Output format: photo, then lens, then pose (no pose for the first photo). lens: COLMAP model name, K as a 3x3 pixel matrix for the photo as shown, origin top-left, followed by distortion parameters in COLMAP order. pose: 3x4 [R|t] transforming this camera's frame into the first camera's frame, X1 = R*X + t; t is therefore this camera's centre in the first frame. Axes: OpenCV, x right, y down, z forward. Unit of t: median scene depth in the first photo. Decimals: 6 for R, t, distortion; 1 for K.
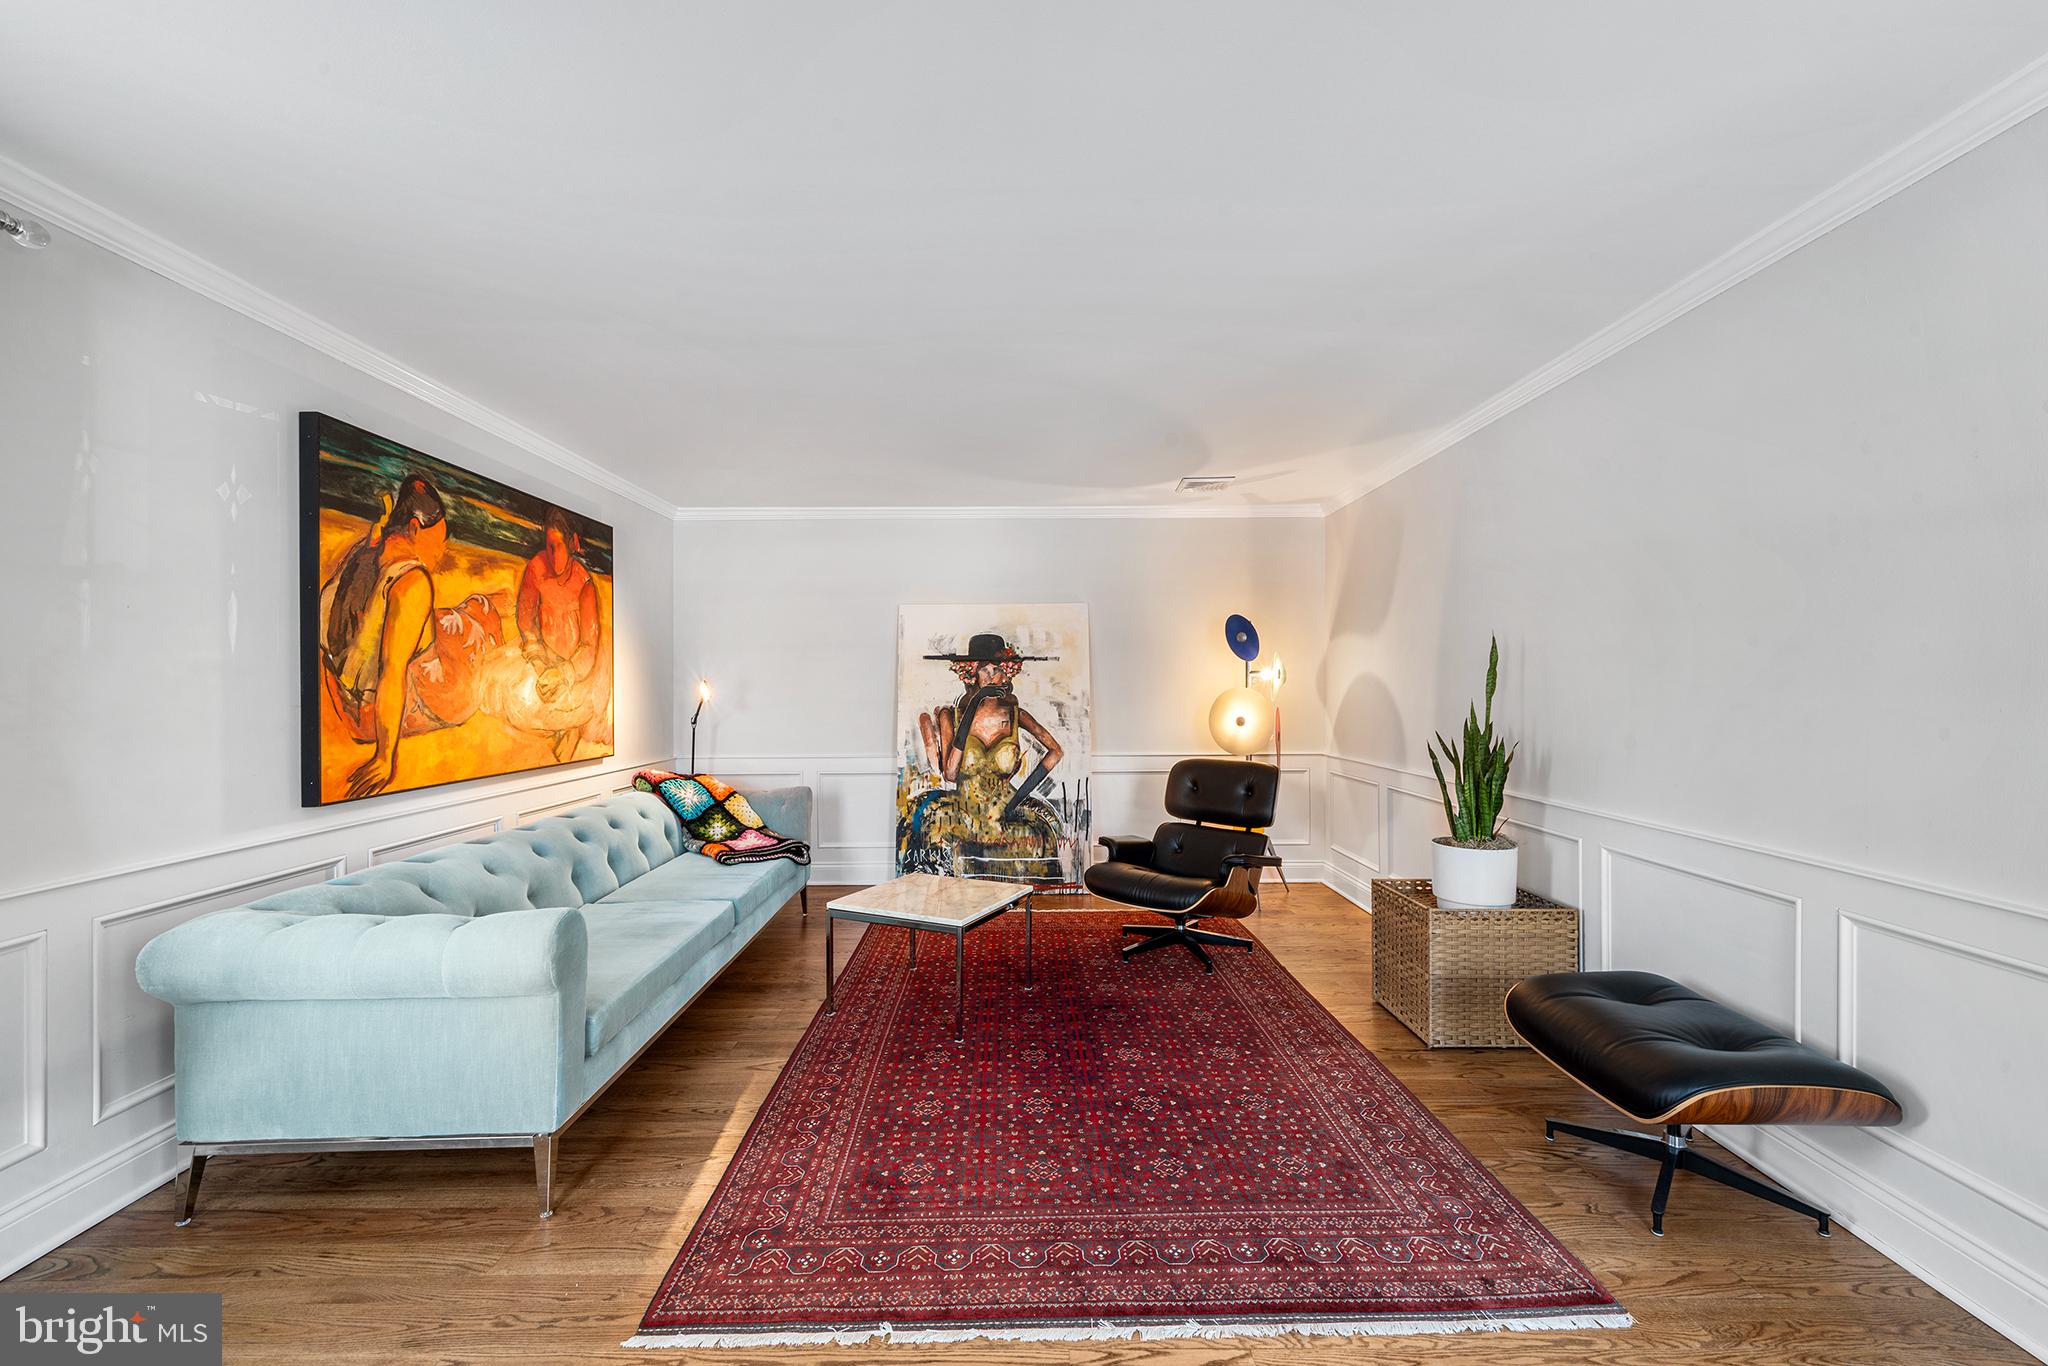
lens RADIAL K [[817.3, 0, 1019.6], [0, 817.3, 684.6], [0, 0, 1]] dist [0.004382, -0.000427]
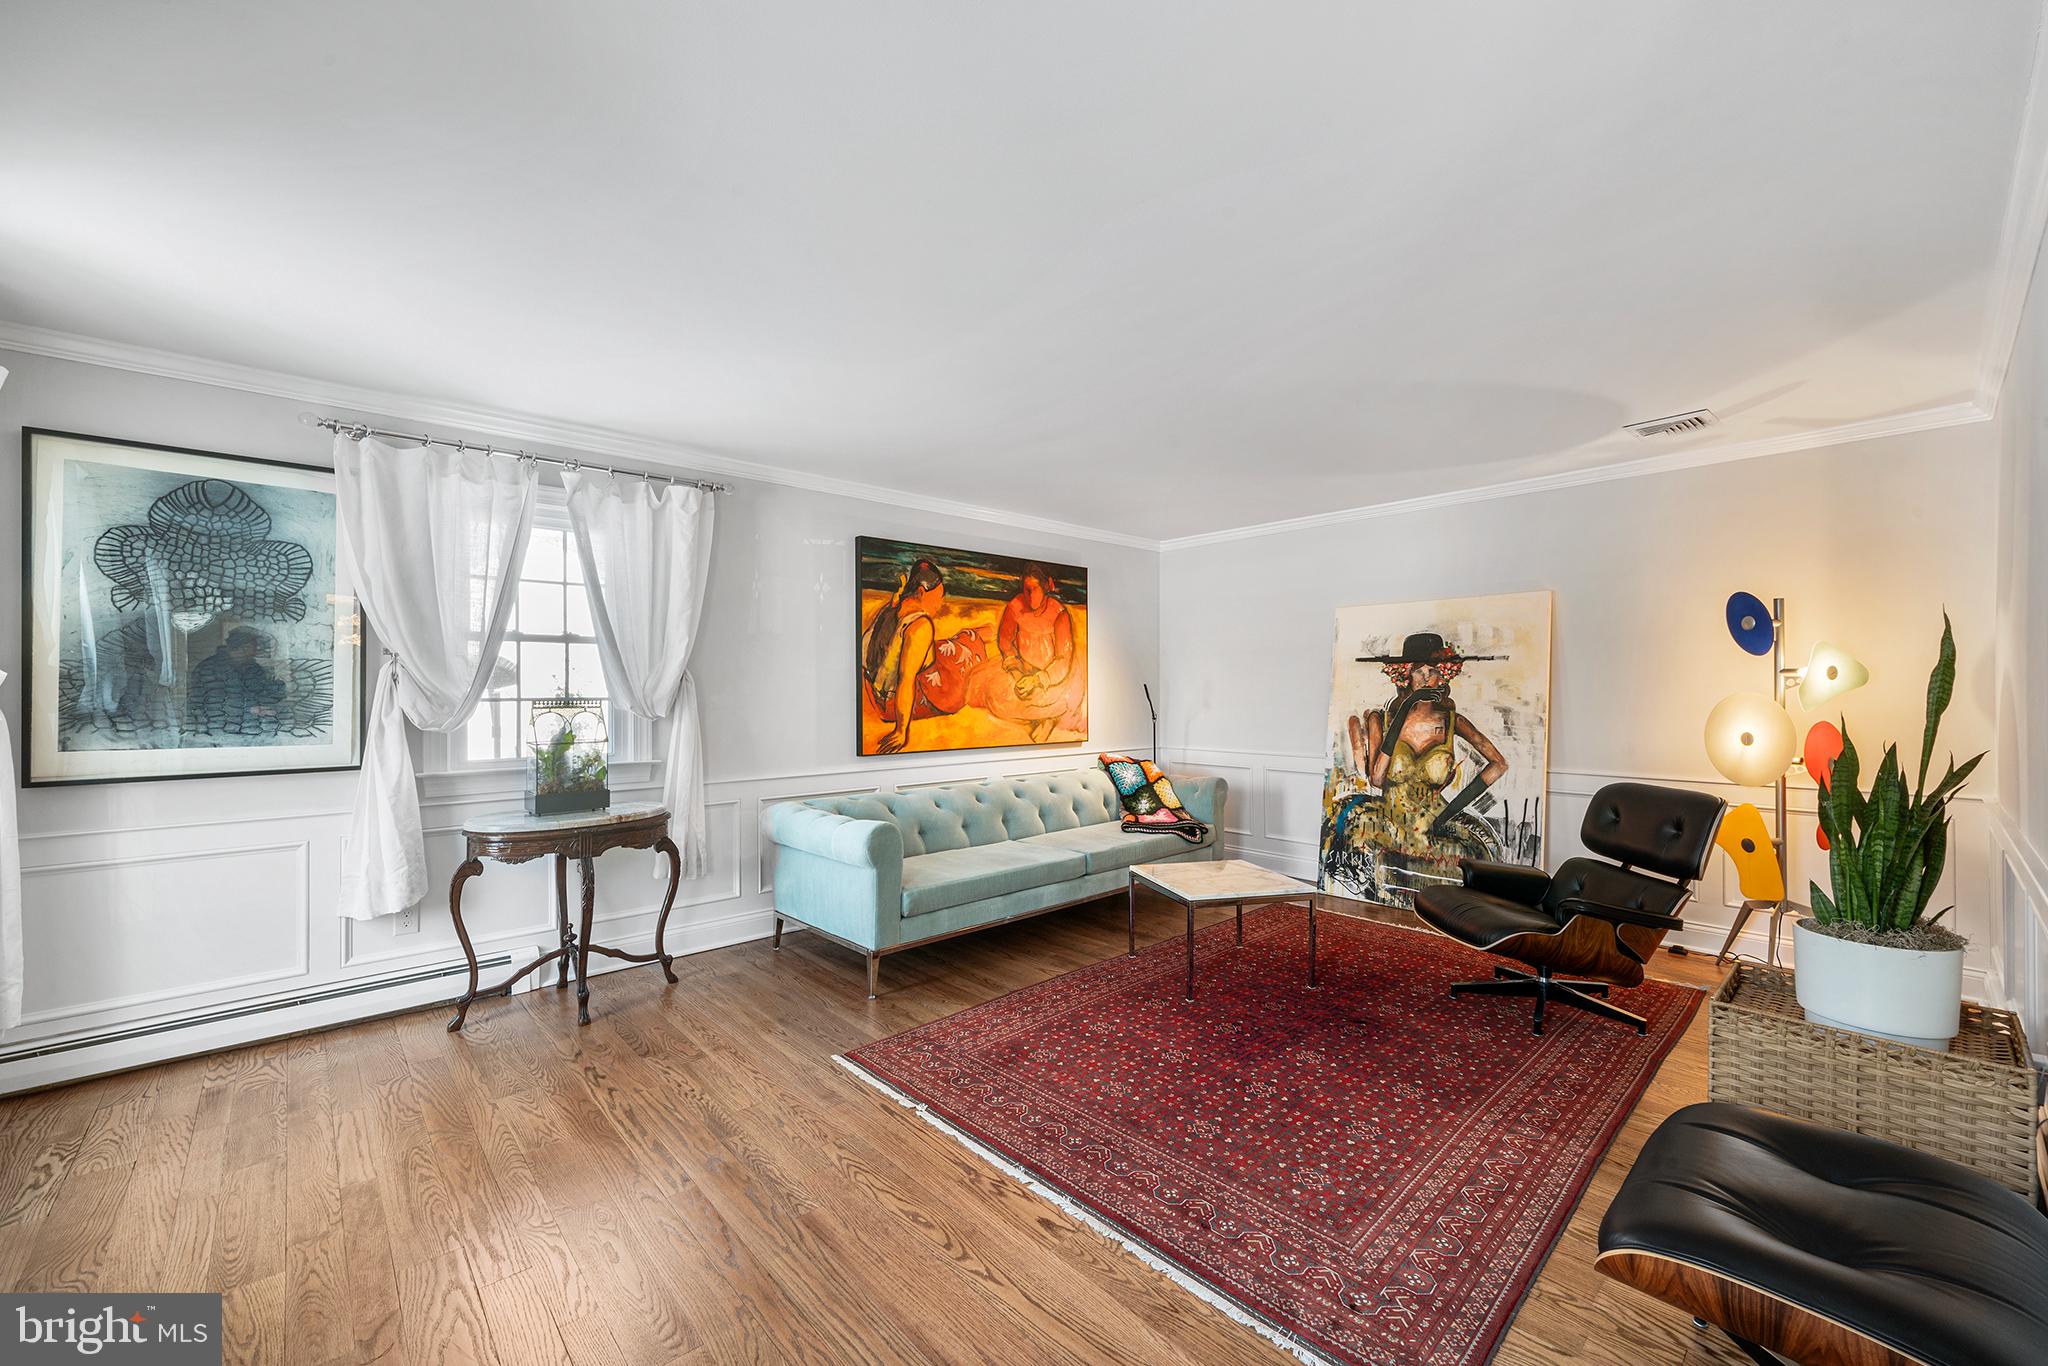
lens RADIAL K [[817.3, 0, 1022.0], [0, 817.3, 685.4], [0, 0, 1]] dist [0.004382, -0.000427]
pose [[0.668660, -0.000316, -0.743569, 0.524824], [0.001178, 0.999999, 0.000634, -0.005044], [0.743568, -0.001299, 0.668659, 0.051587]]
